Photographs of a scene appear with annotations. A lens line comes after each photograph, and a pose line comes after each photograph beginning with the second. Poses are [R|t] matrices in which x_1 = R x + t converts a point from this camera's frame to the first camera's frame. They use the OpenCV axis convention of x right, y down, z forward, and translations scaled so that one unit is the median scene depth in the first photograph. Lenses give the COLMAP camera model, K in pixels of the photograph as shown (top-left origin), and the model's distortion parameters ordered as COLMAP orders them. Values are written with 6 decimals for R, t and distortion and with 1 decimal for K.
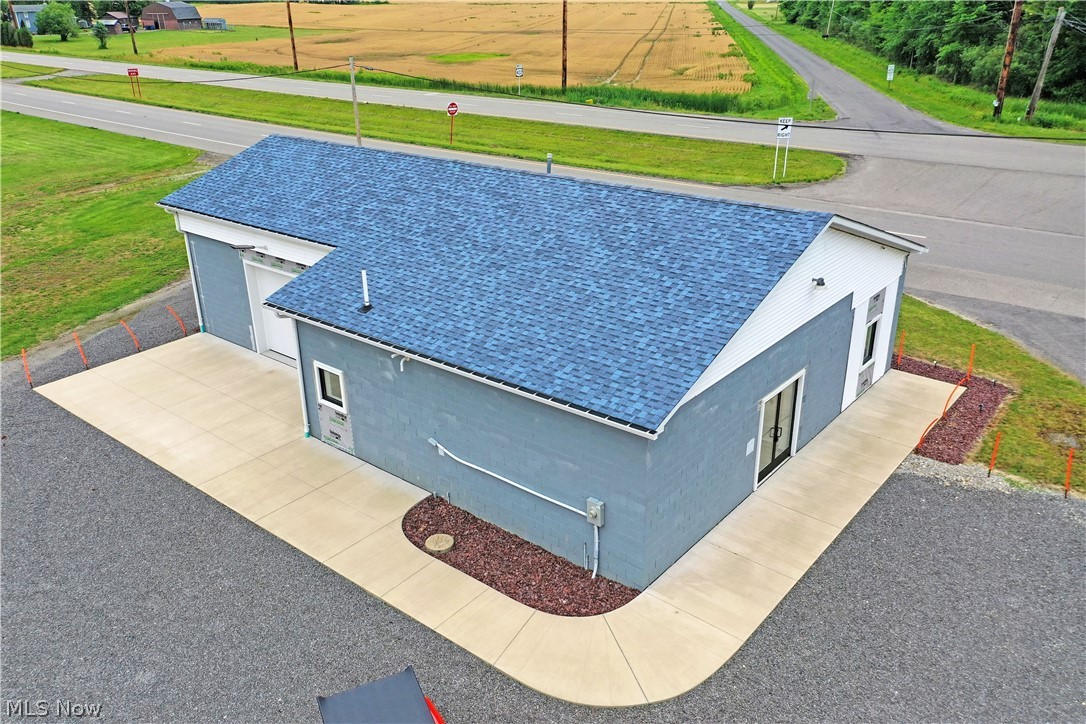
lens RADIAL K [[861.8, 0, 538.9], [0, 861.8, 363.7], [0, 0, 1]] dist [0.026898, -0.000024]
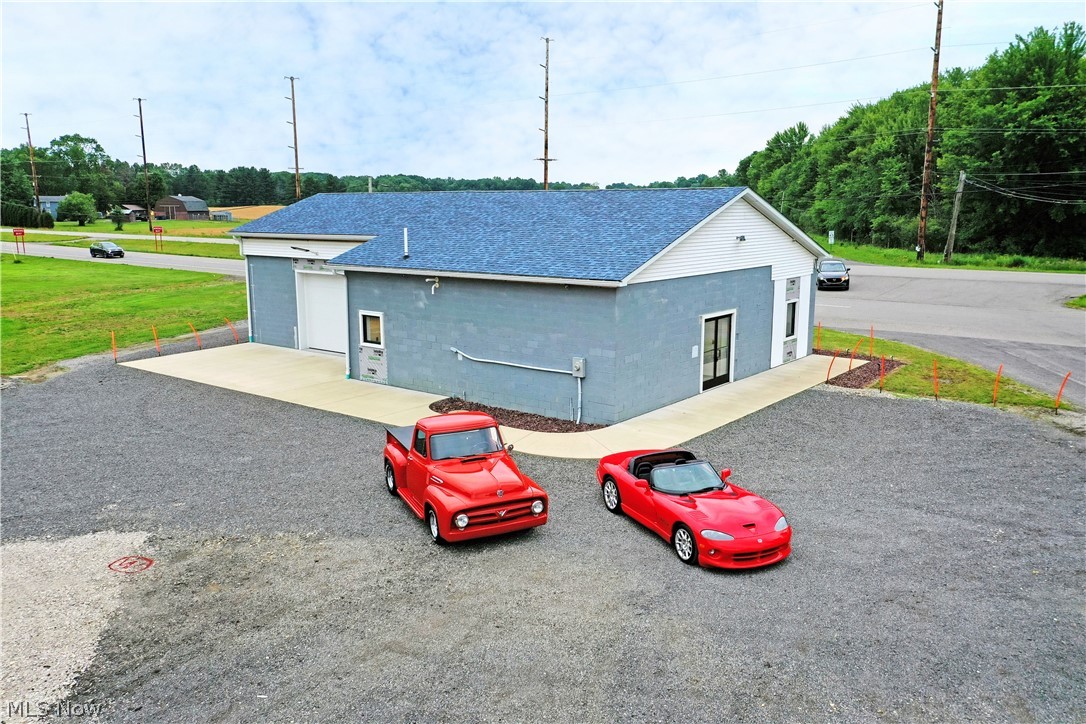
lens RADIAL K [[861.8, 0, 538.9], [0, 861.8, 363.7], [0, 0, 1]] dist [0.026898, -0.000024]
pose [[0.999633, 0.010111, 0.025122, -0.023627], [-0.004137, 0.973813, -0.227312, 0.359144], [-0.026763, 0.227124, 0.973498, -0.238950]]
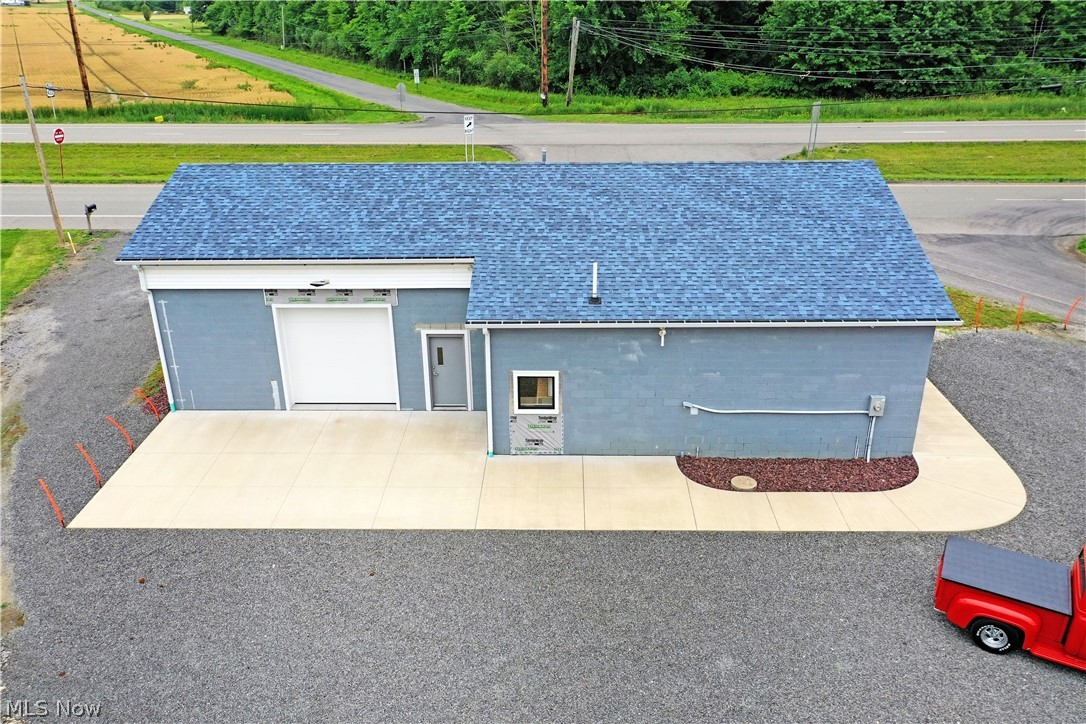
lens RADIAL K [[861.8, 0, 538.9], [0, 861.8, 363.7], [0, 0, 1]] dist [0.026898, -0.000024]
pose [[0.786988, -0.235639, 0.570196, -0.774753], [0.242689, 0.967921, 0.065042, -0.066722], [-0.567232, 0.087193, 0.818930, 0.183414]]
